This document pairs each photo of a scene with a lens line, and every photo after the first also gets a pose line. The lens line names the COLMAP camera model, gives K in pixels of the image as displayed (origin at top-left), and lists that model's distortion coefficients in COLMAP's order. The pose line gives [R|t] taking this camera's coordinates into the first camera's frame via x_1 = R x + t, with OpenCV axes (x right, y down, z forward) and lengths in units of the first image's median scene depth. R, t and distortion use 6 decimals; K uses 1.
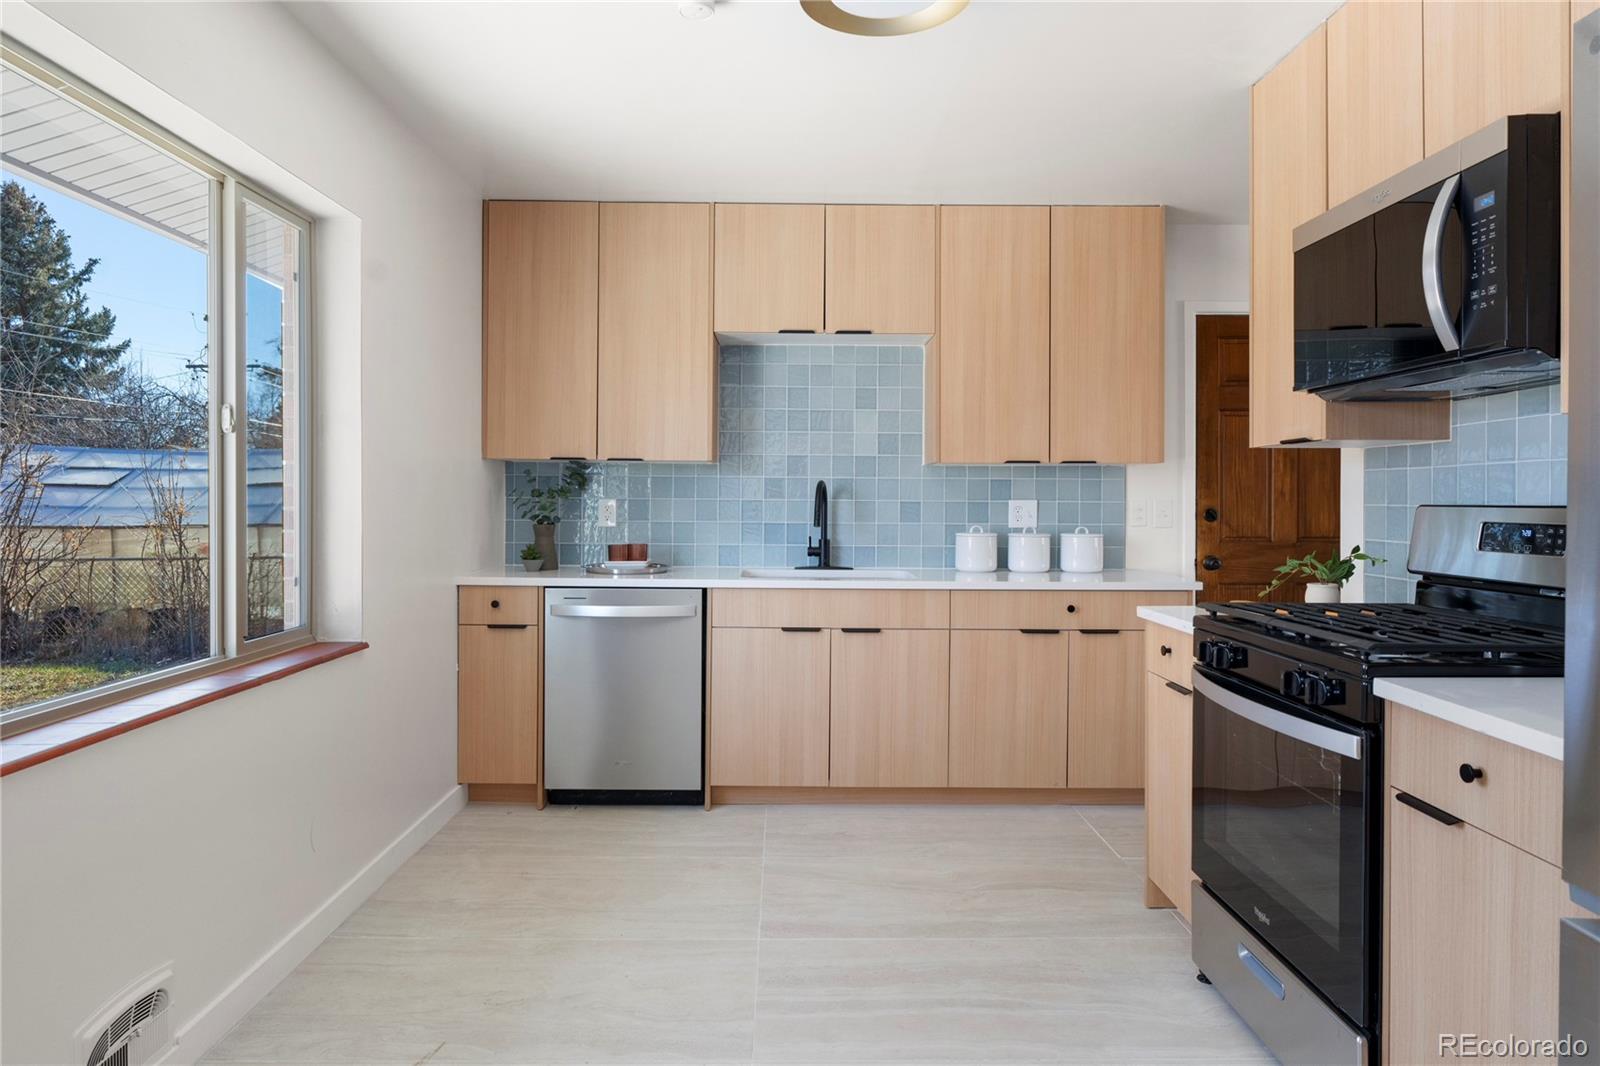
lens RADIAL K [[1006.7, 0, 793.7], [0, 1006.7, 506.8], [0, 0, 1]] dist [-0.000650, 0.000916]
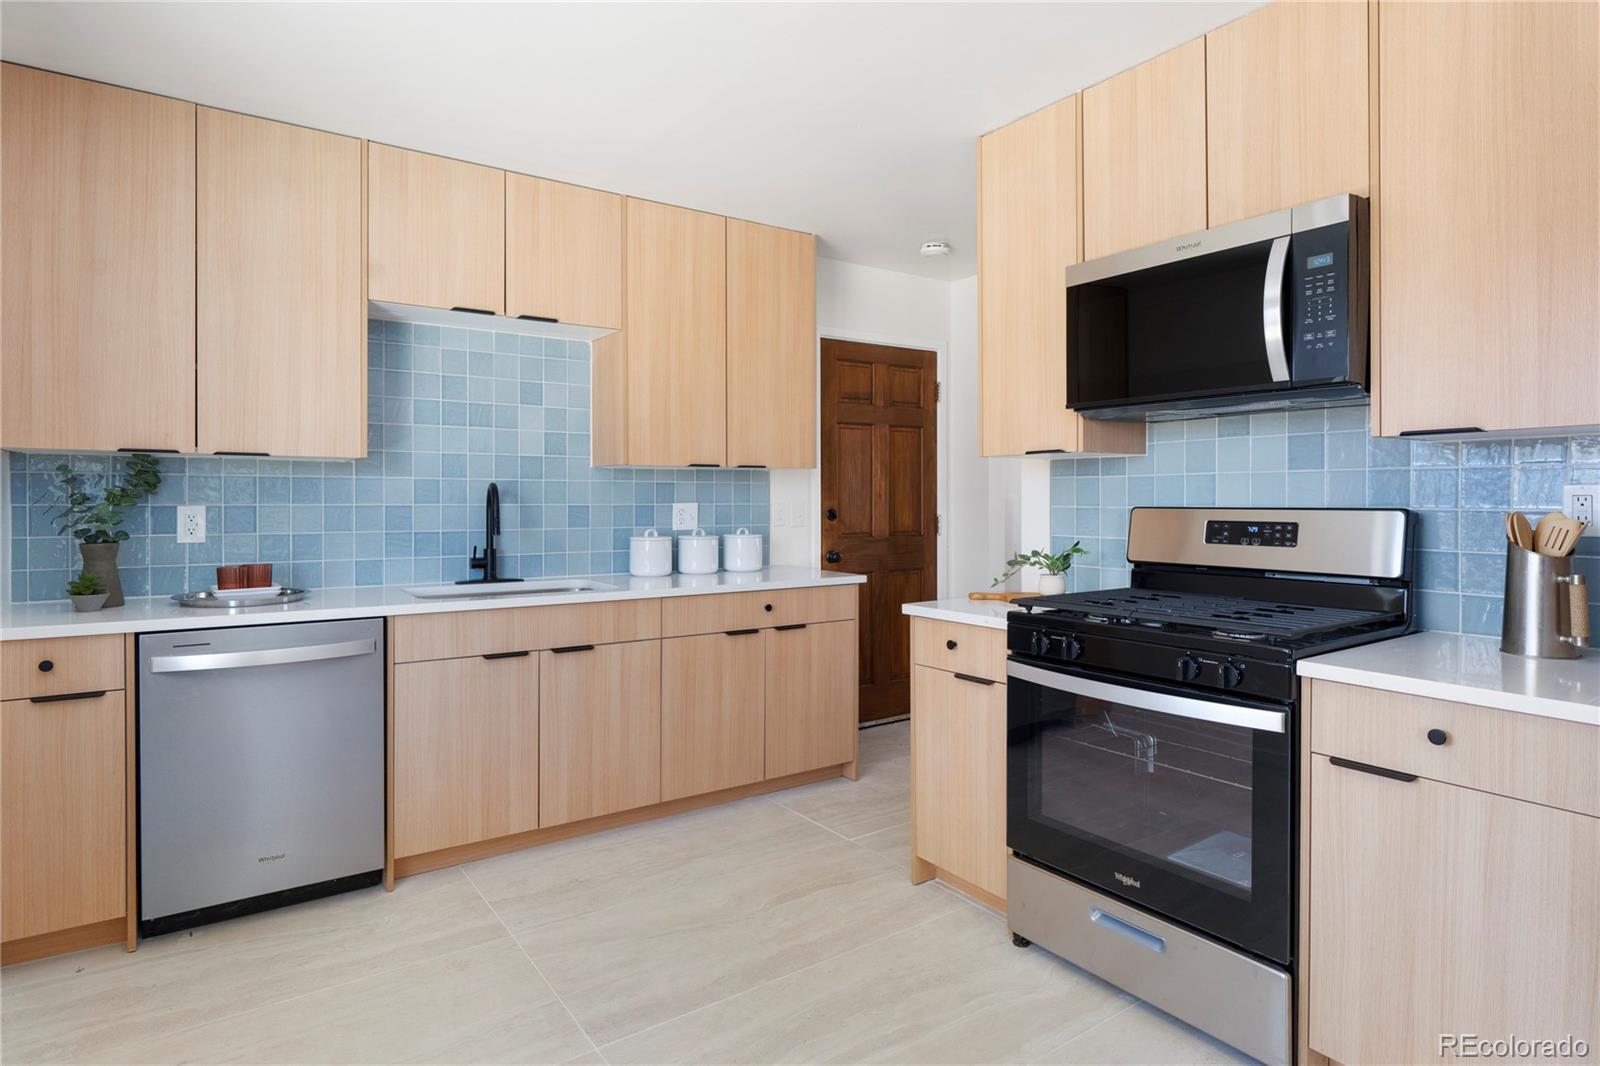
lens RADIAL K [[884.2, 0, 799.8], [0, 884.2, 508.1], [0, 0, 1]] dist [-0.001581, 0.000998]
pose [[0.821399, -0.011441, 0.570240, -0.202169], [0.009022, 0.999934, 0.007067, -0.007213], [-0.570283, -0.000660, 0.821448, 0.214575]]
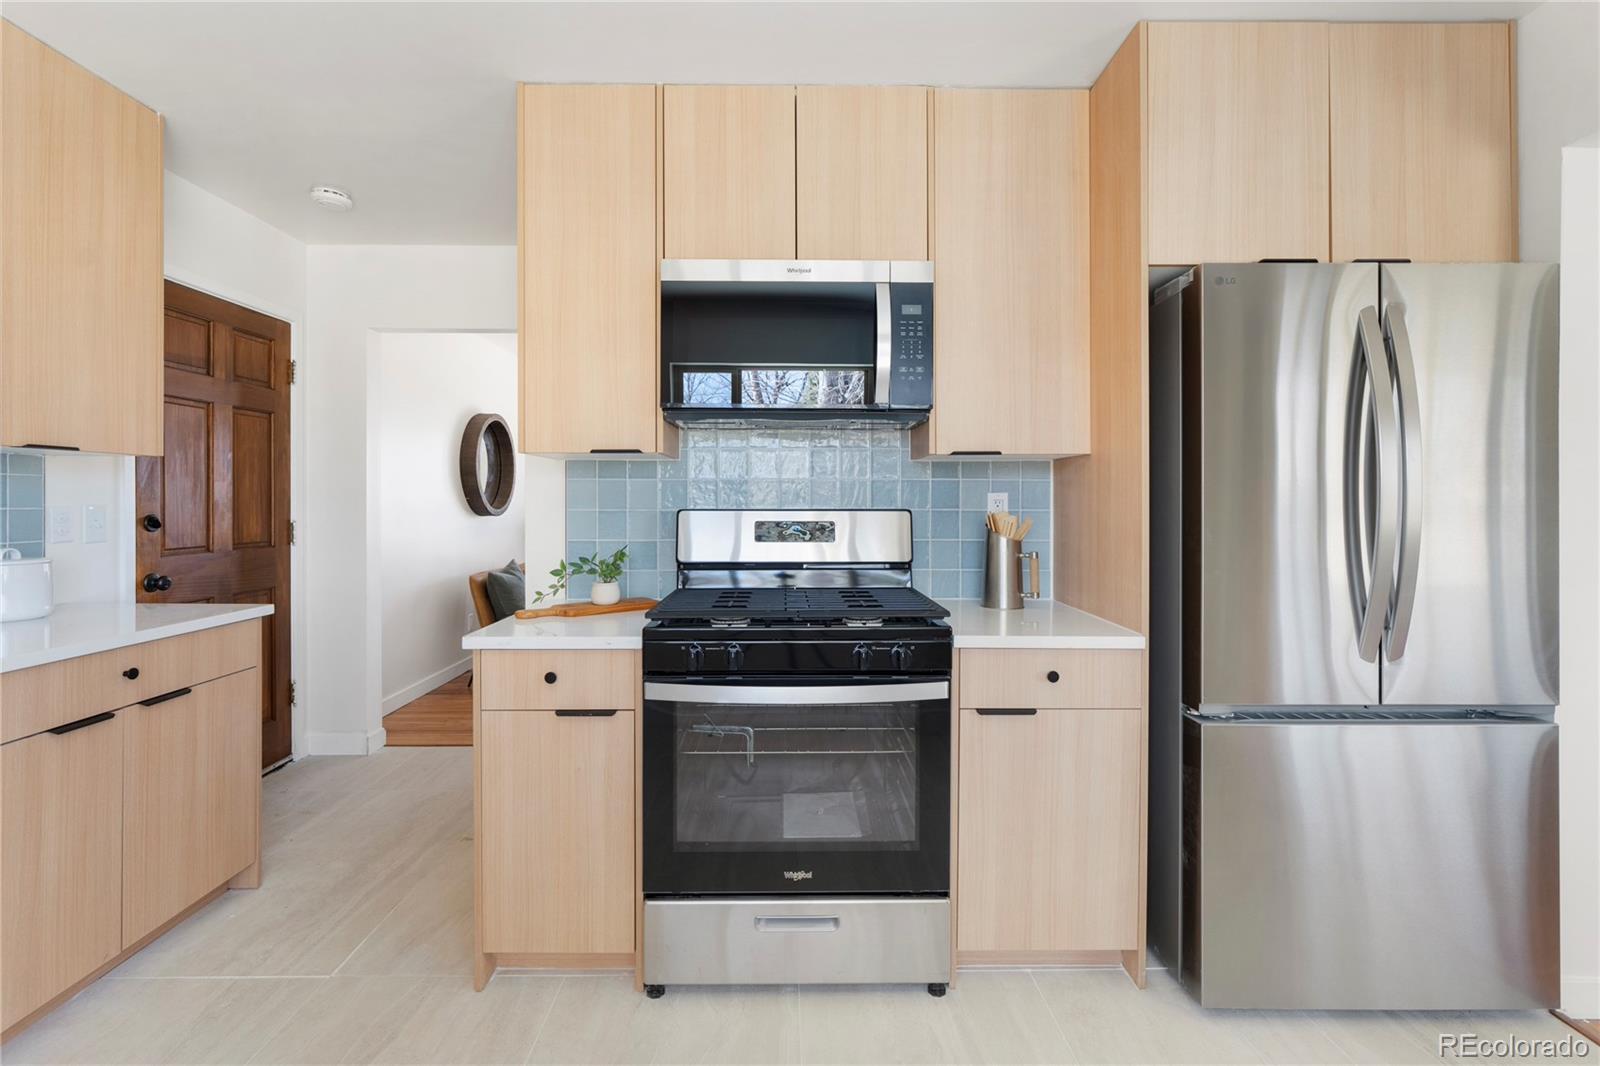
lens RADIAL K [[724.6, 0, 796.9], [0, 724.6, 508.2], [0, 0, 1]] dist [-0.003995, 0.001470]
pose [[-0.010457, -0.011086, 0.999884, -0.182053], [0.005697, 0.999922, 0.011146, -0.007944], [-0.999929, 0.005813, -0.010393, 0.532633]]
